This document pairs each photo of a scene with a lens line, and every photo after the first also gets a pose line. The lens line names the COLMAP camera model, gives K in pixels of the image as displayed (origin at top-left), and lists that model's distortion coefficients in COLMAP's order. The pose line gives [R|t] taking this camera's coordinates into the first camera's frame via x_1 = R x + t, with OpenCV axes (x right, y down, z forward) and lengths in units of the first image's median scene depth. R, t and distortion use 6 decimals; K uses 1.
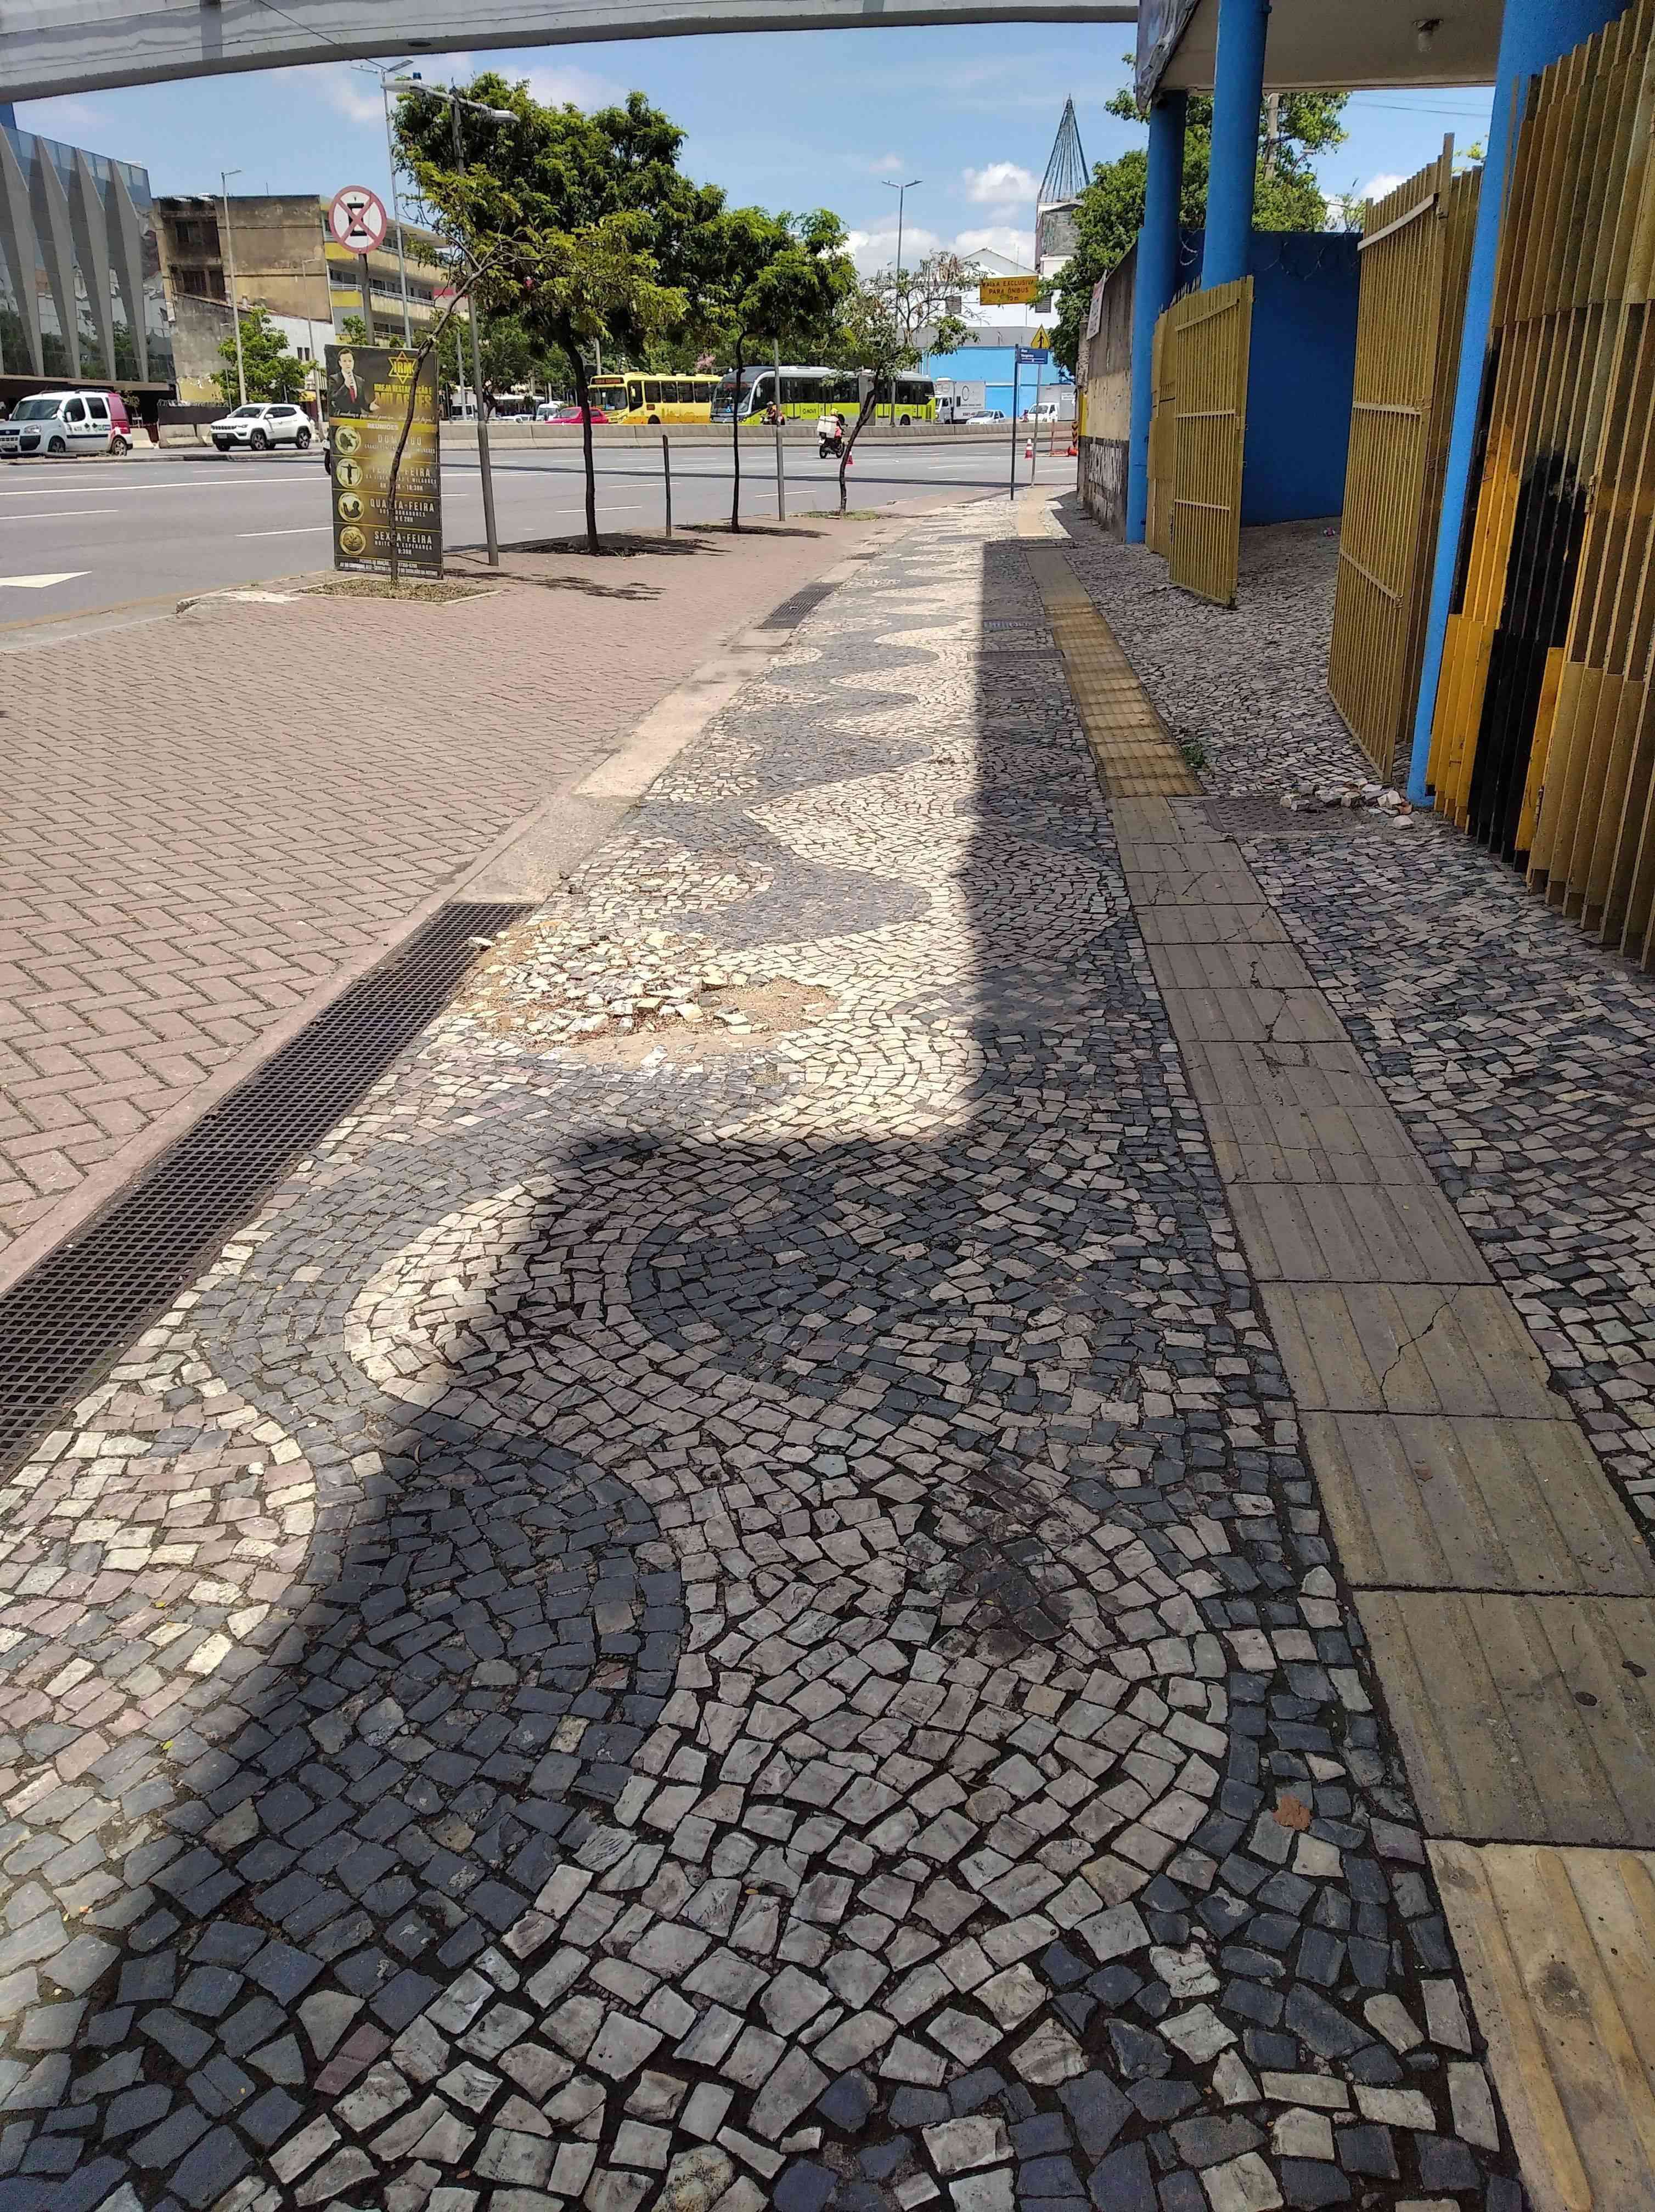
lens RADIAL K [[1648.8, 0, 827.5], [0, 1648.8, 1106.0], [0, 0, 1]] dist [0.142411, -0.367650]
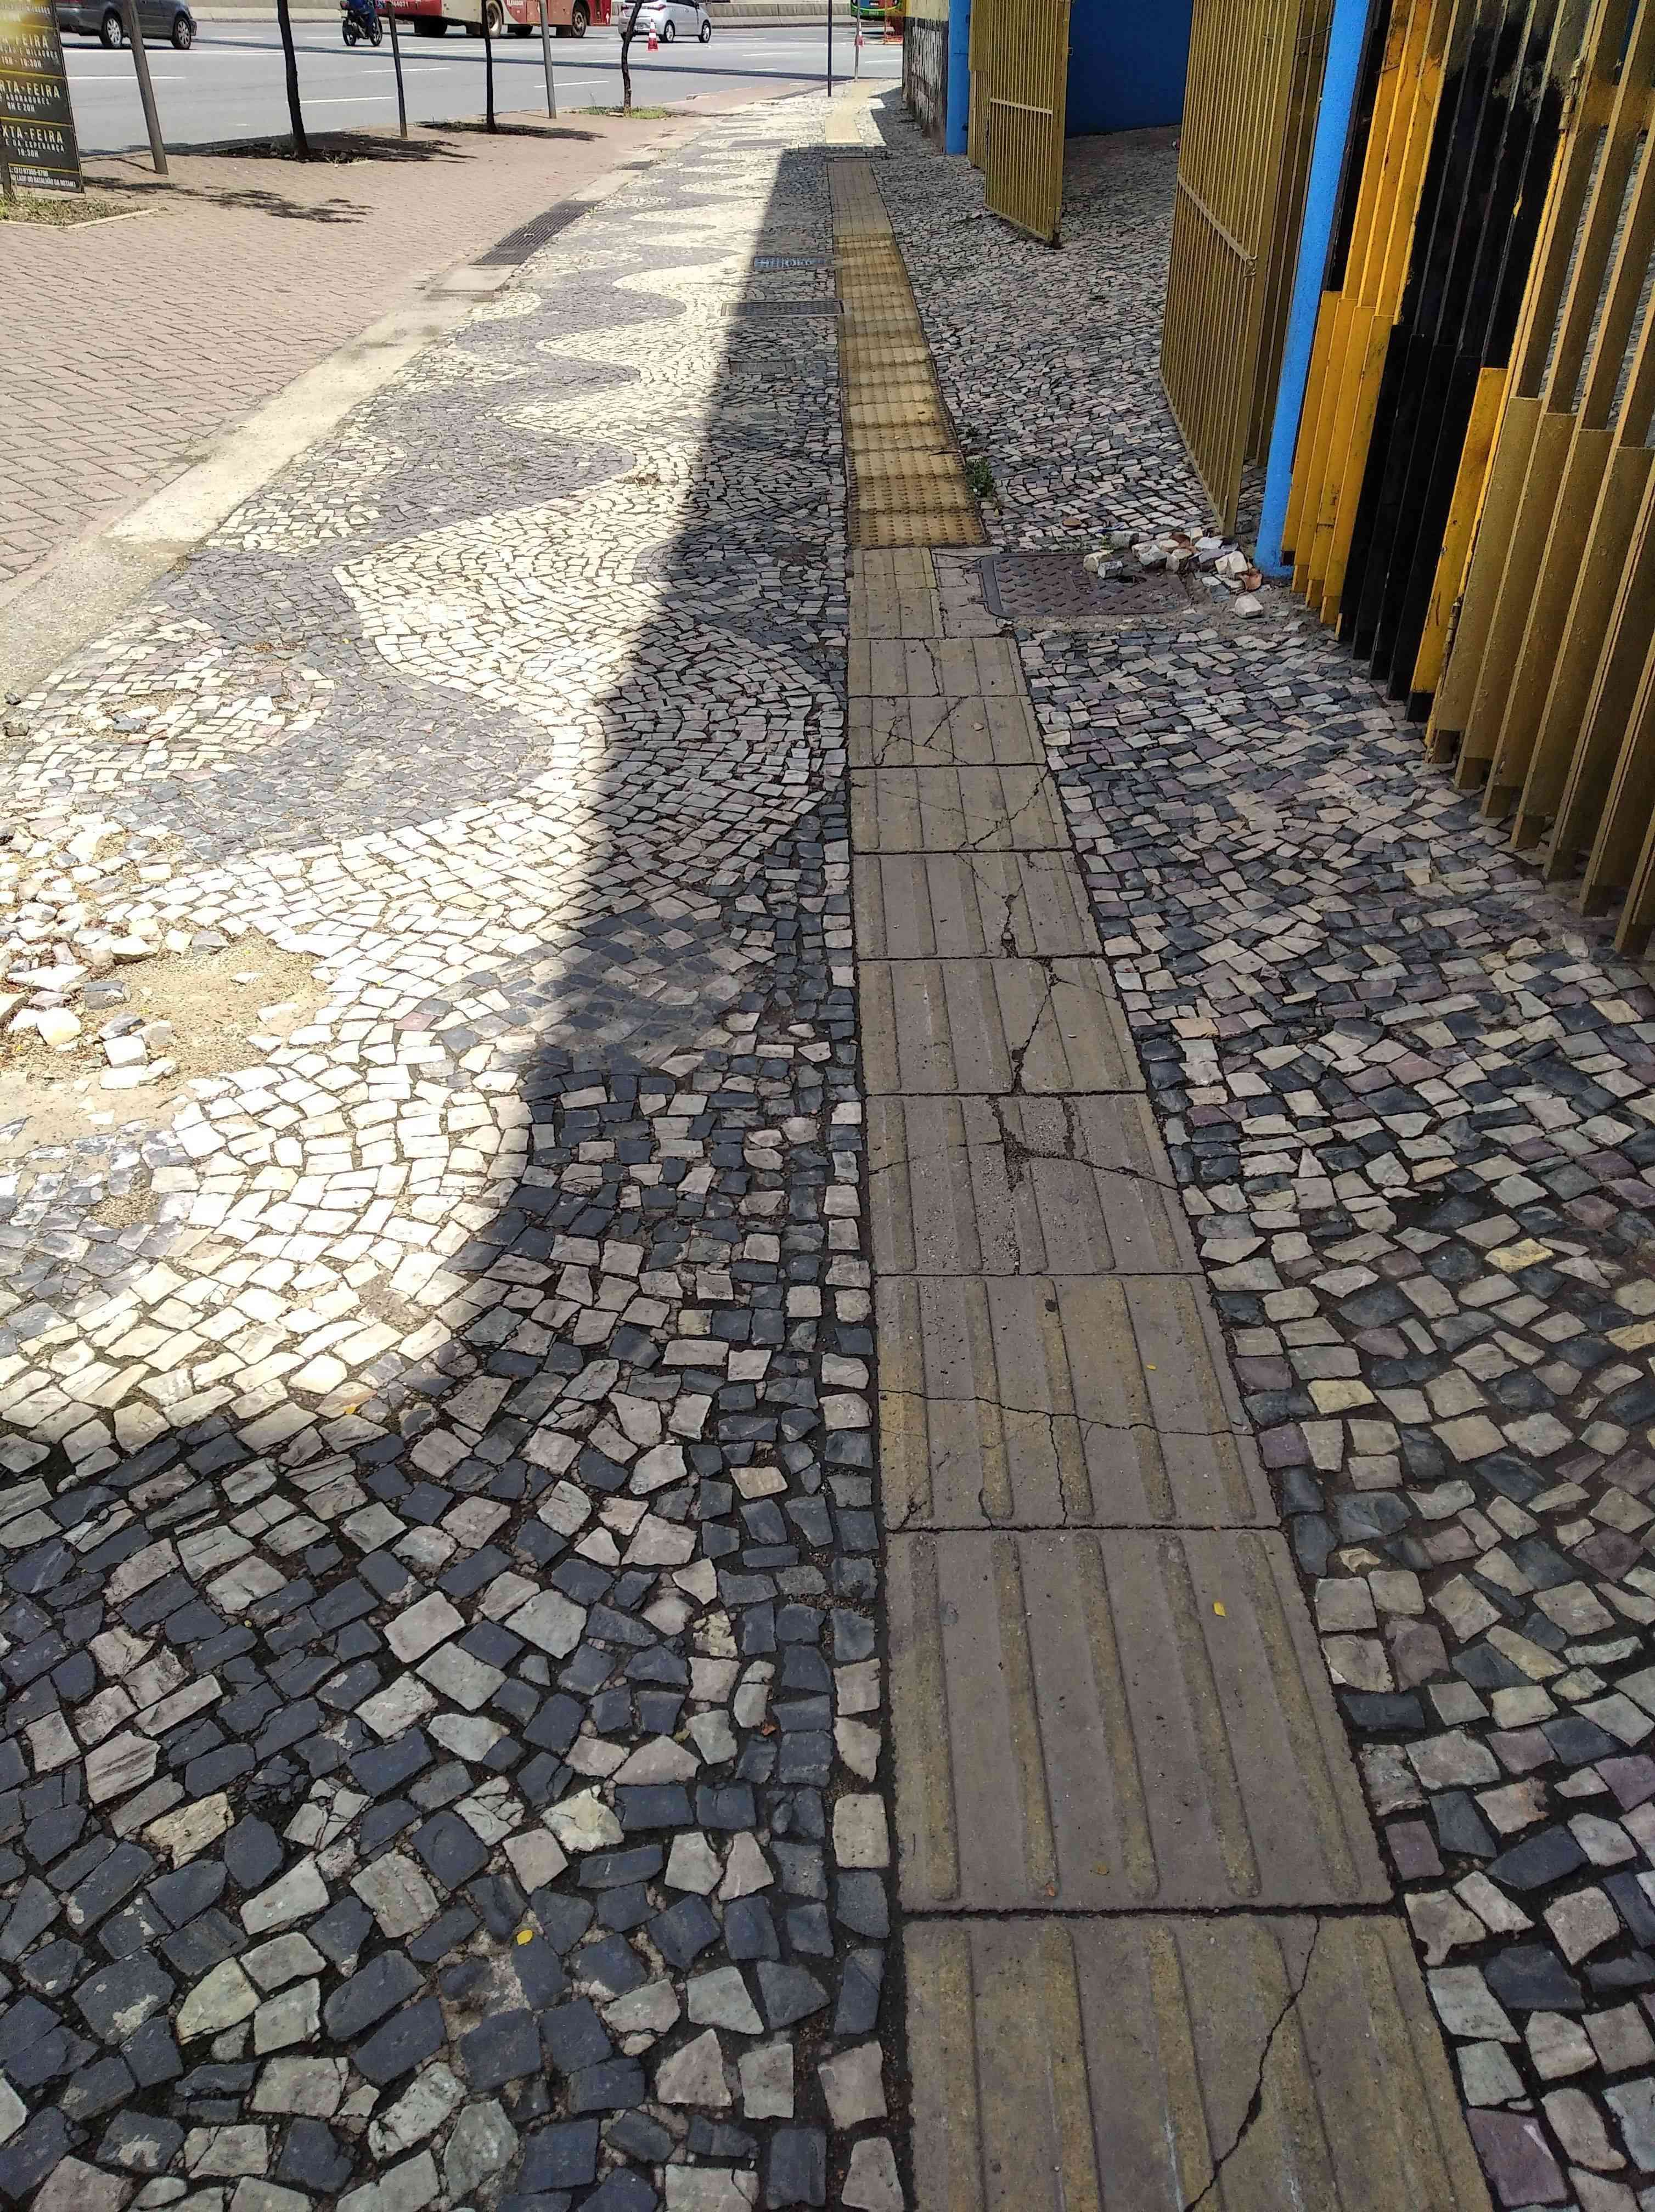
lens RADIAL K [[1705.9, 0, 827.5], [0, 1705.9, 1106.0], [0, 0, 1]] dist [0.042302, -0.067358]
pose [[0.995355, -0.036279, 0.089172, 0.122005], [0.019320, 0.982708, 0.184152, -0.125399], [-0.094311, -0.181574, 0.978844, 0.344768]]
